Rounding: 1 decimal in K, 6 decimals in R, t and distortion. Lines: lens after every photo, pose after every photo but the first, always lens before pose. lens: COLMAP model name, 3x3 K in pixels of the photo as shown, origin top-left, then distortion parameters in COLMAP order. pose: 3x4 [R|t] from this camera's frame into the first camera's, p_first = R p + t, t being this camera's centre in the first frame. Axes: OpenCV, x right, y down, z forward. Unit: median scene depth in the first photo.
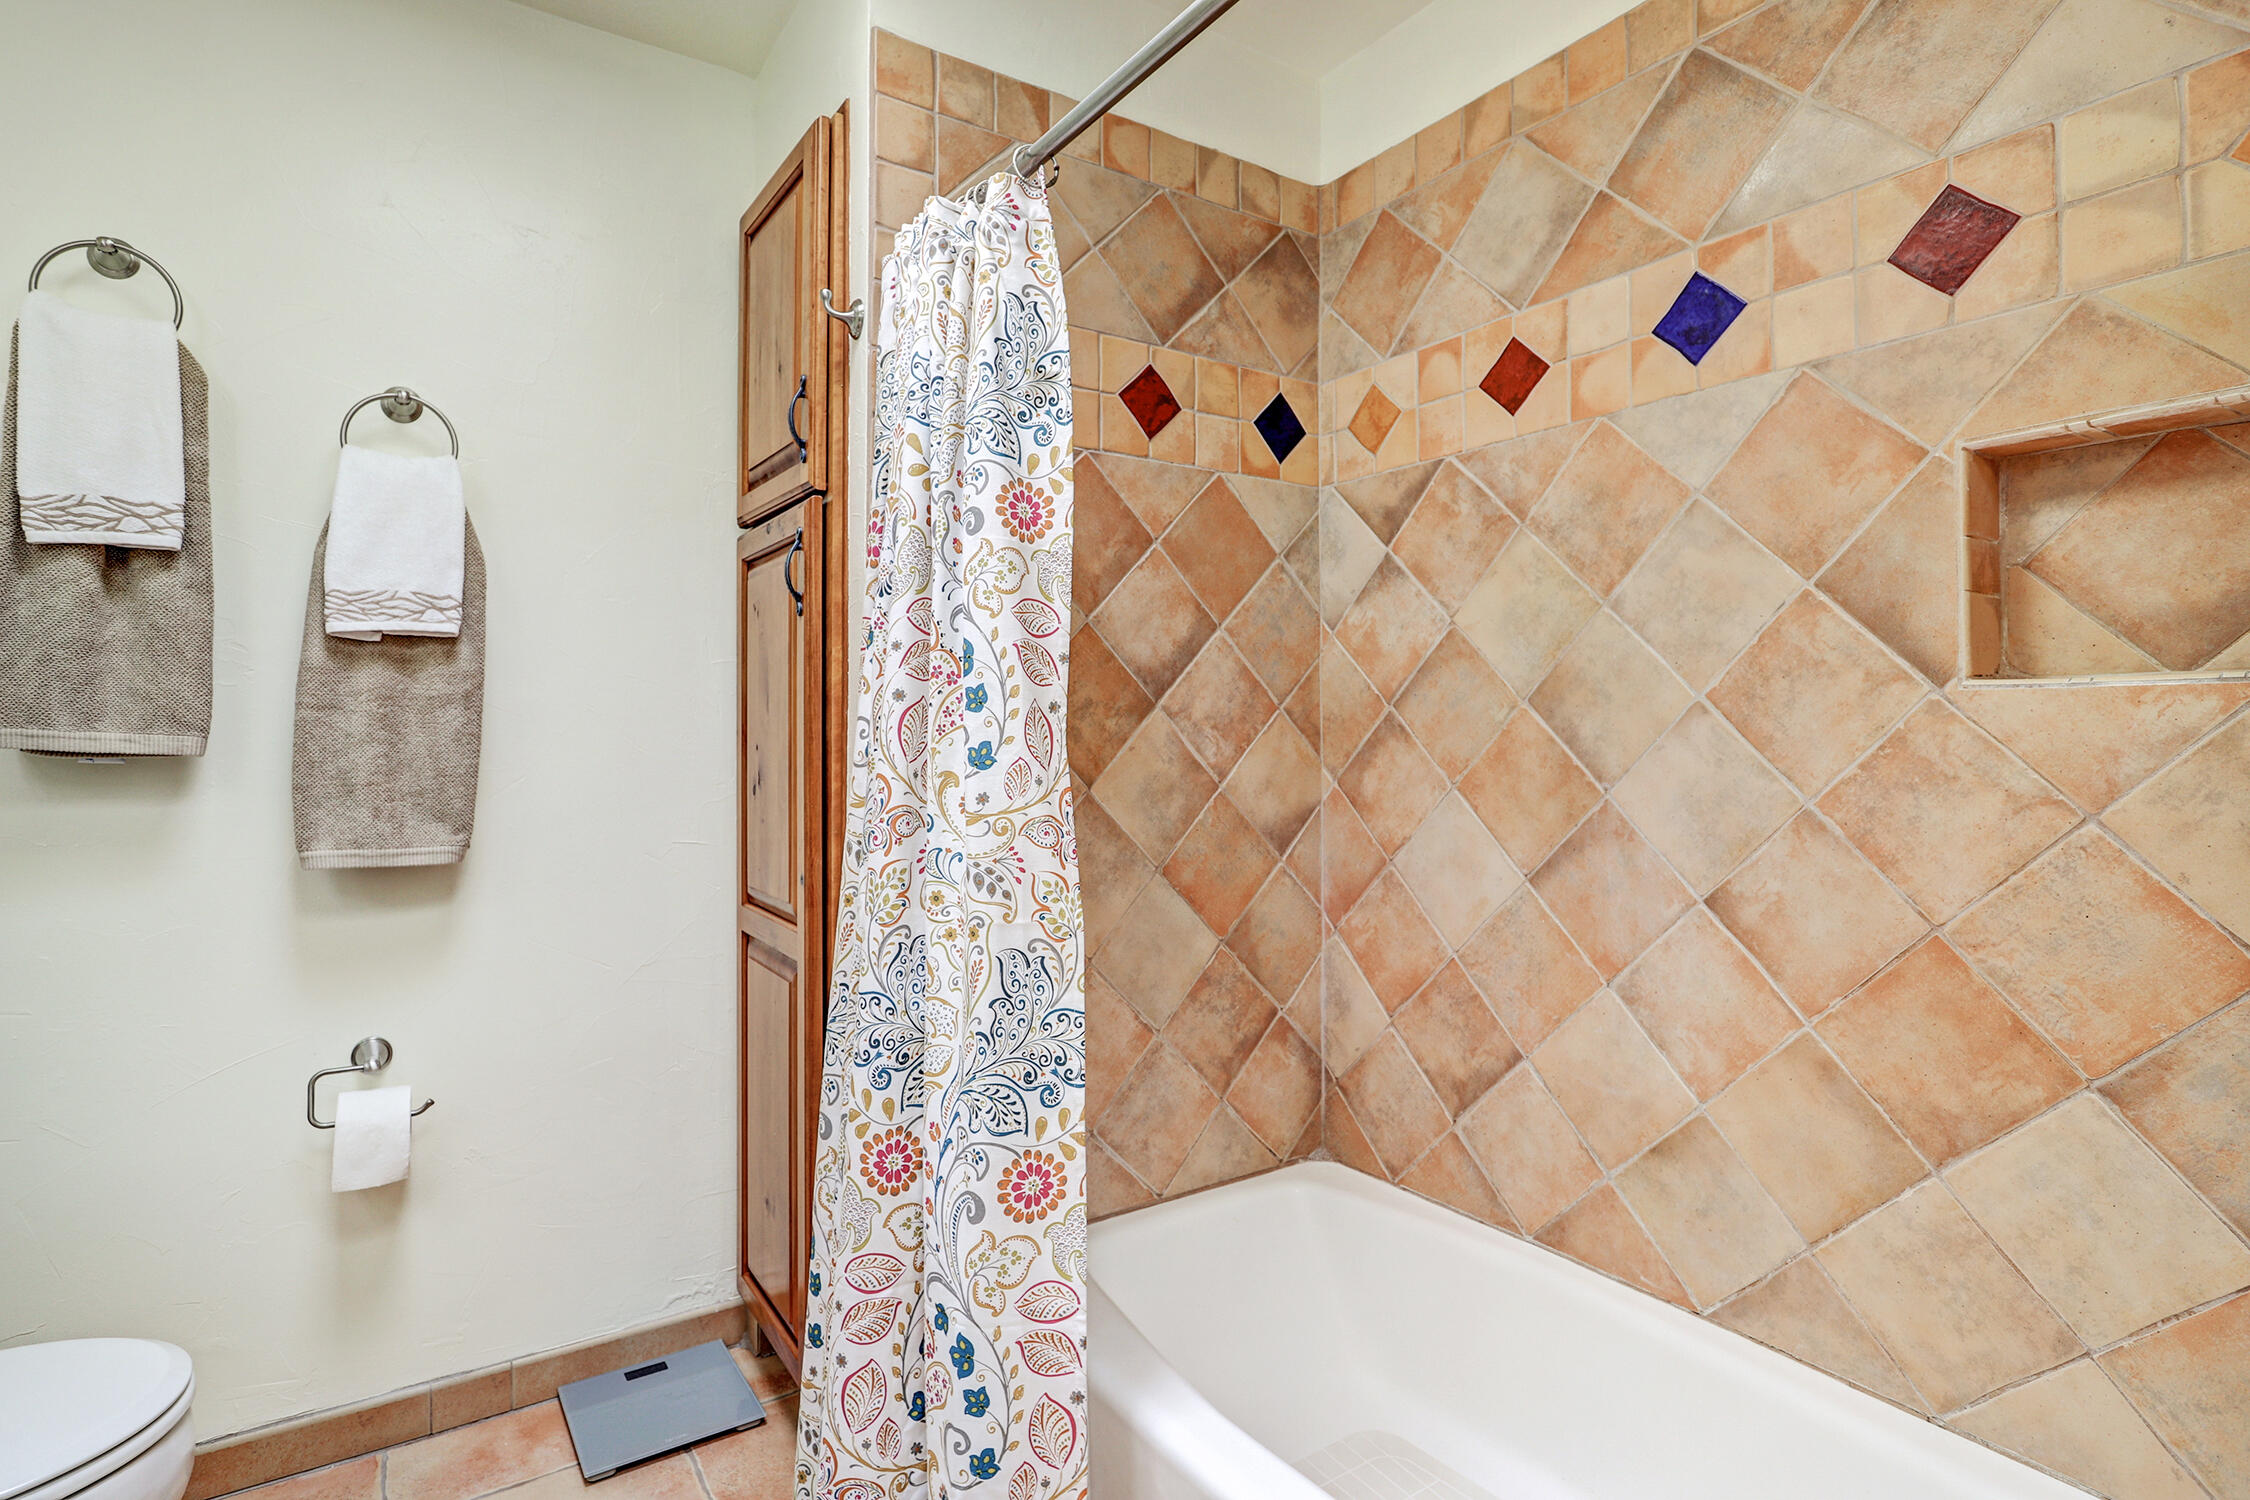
lens RADIAL K [[1152.1, 0, 1120.7], [0, 1152.1, 715.6], [0, 0, 1]] dist [-0.008836, 0.003784]
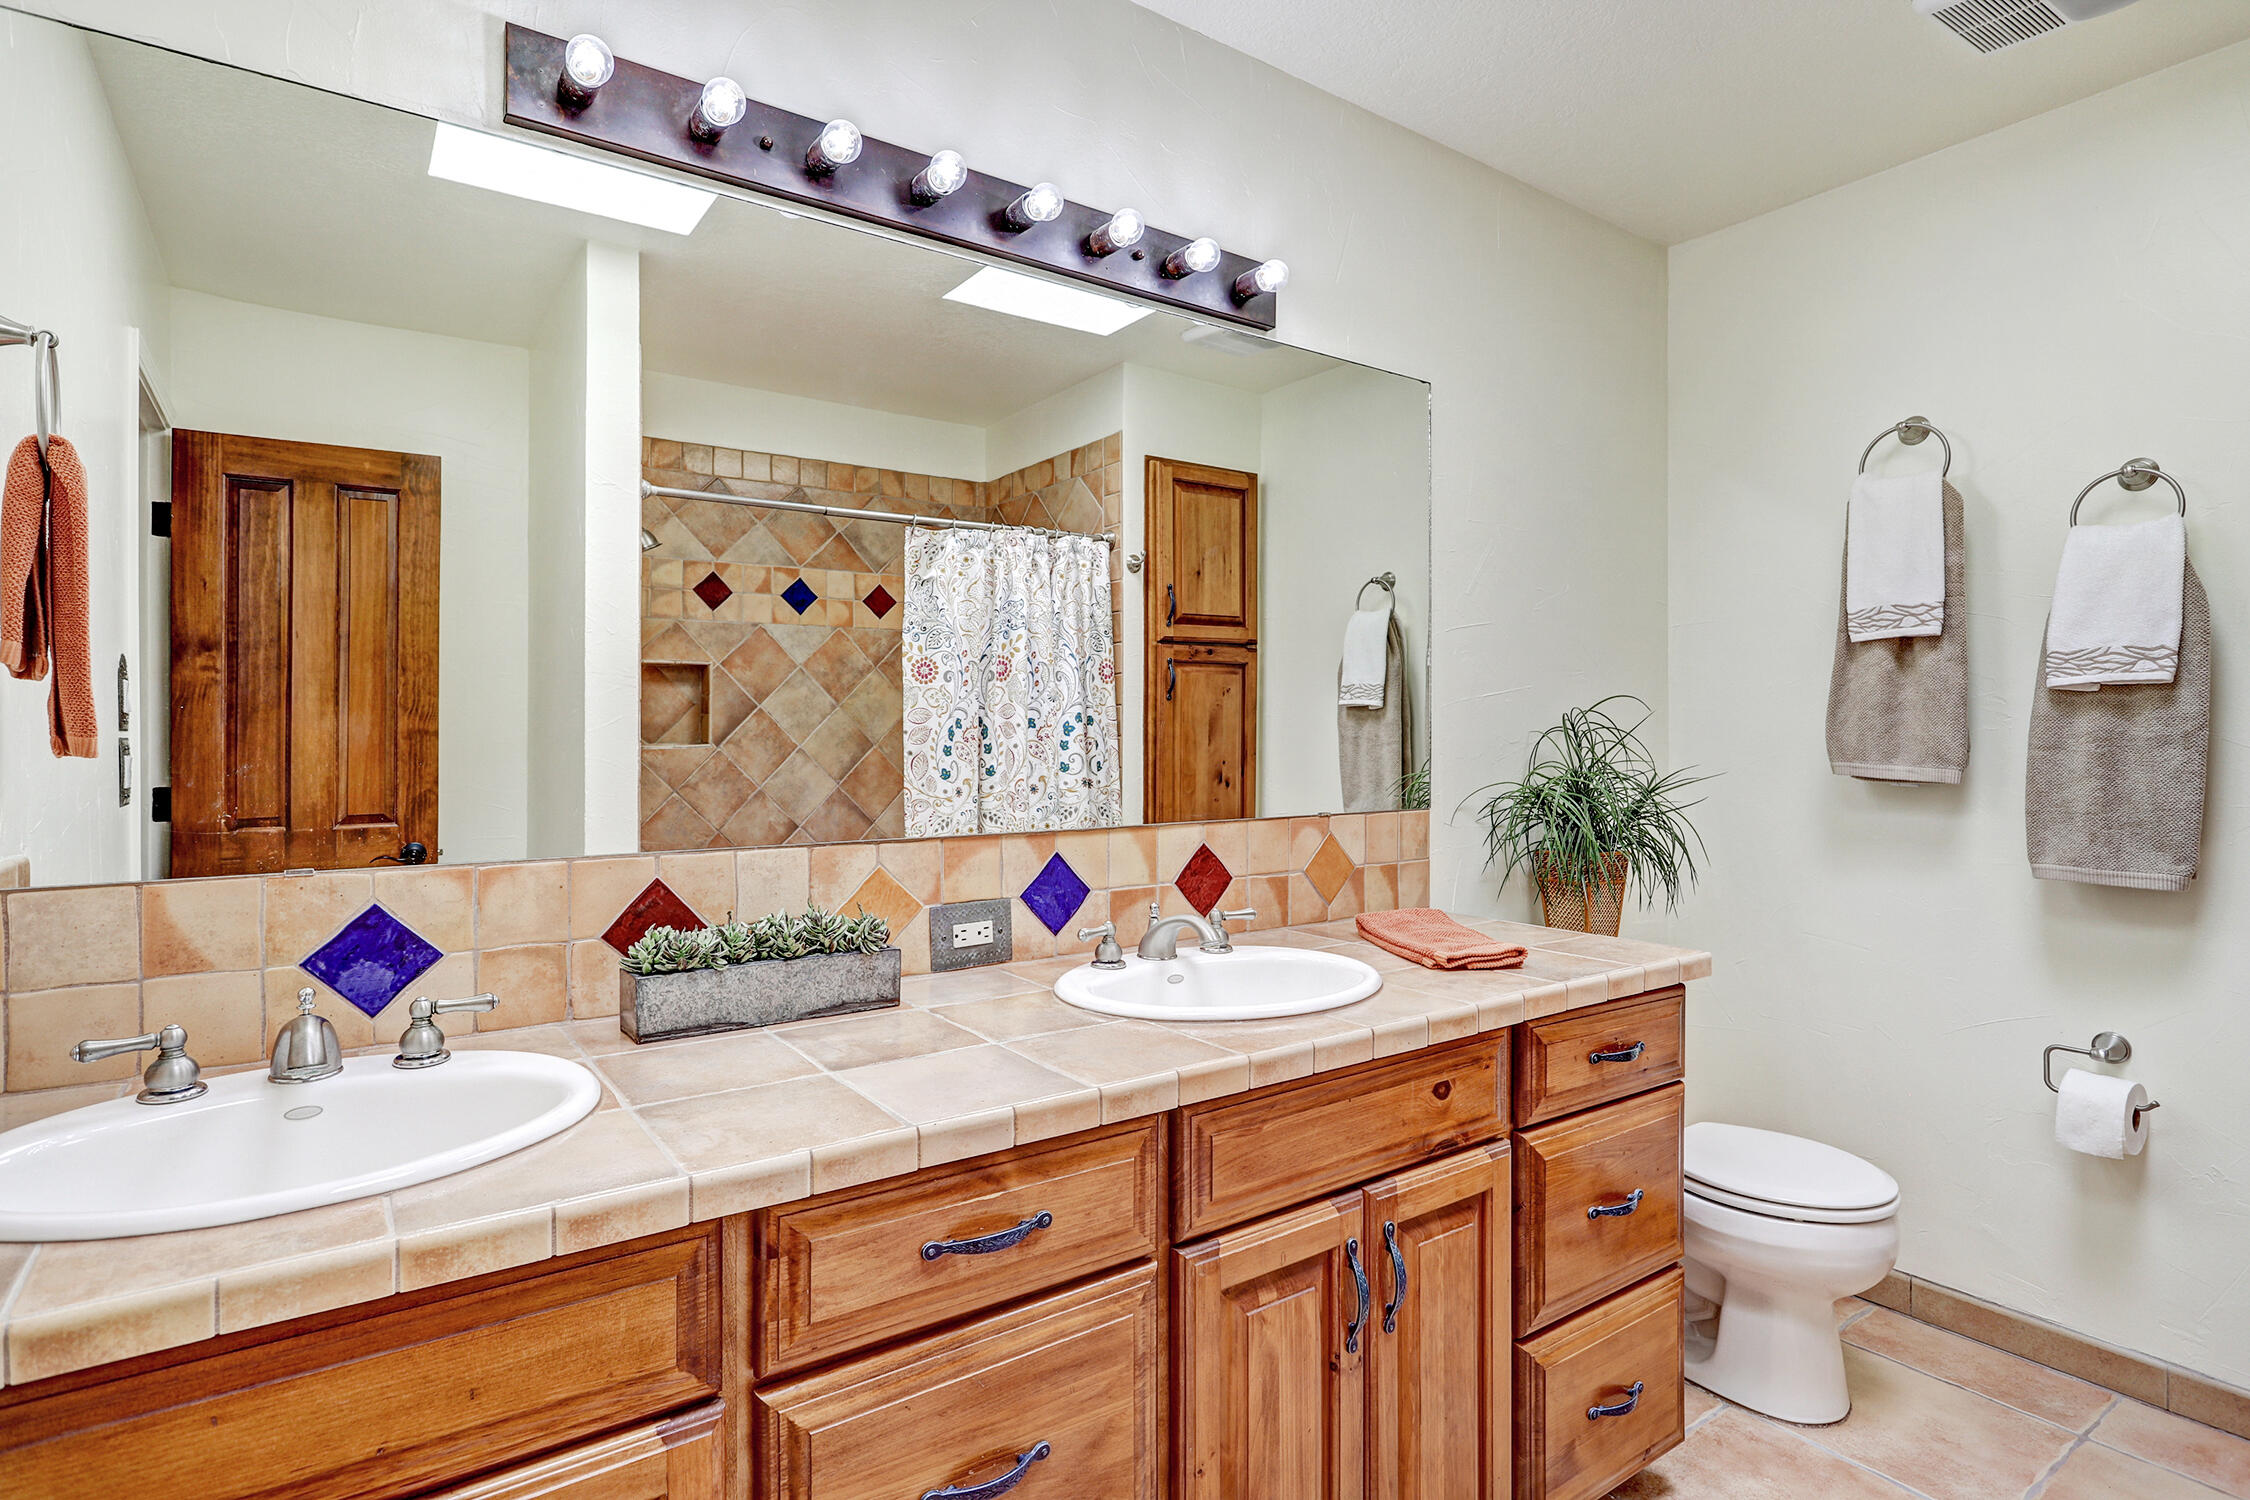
lens RADIAL K [[1152.1, 0, 1122.8], [0, 1152.1, 745.0], [0, 0, 1]] dist [-0.008836, 0.003784]
pose [[0.026669, 0.003537, -0.999638, 0.500097], [0.012176, 0.999918, 0.003863, -0.027048], [0.999570, -0.012274, 0.026624, -0.020573]]
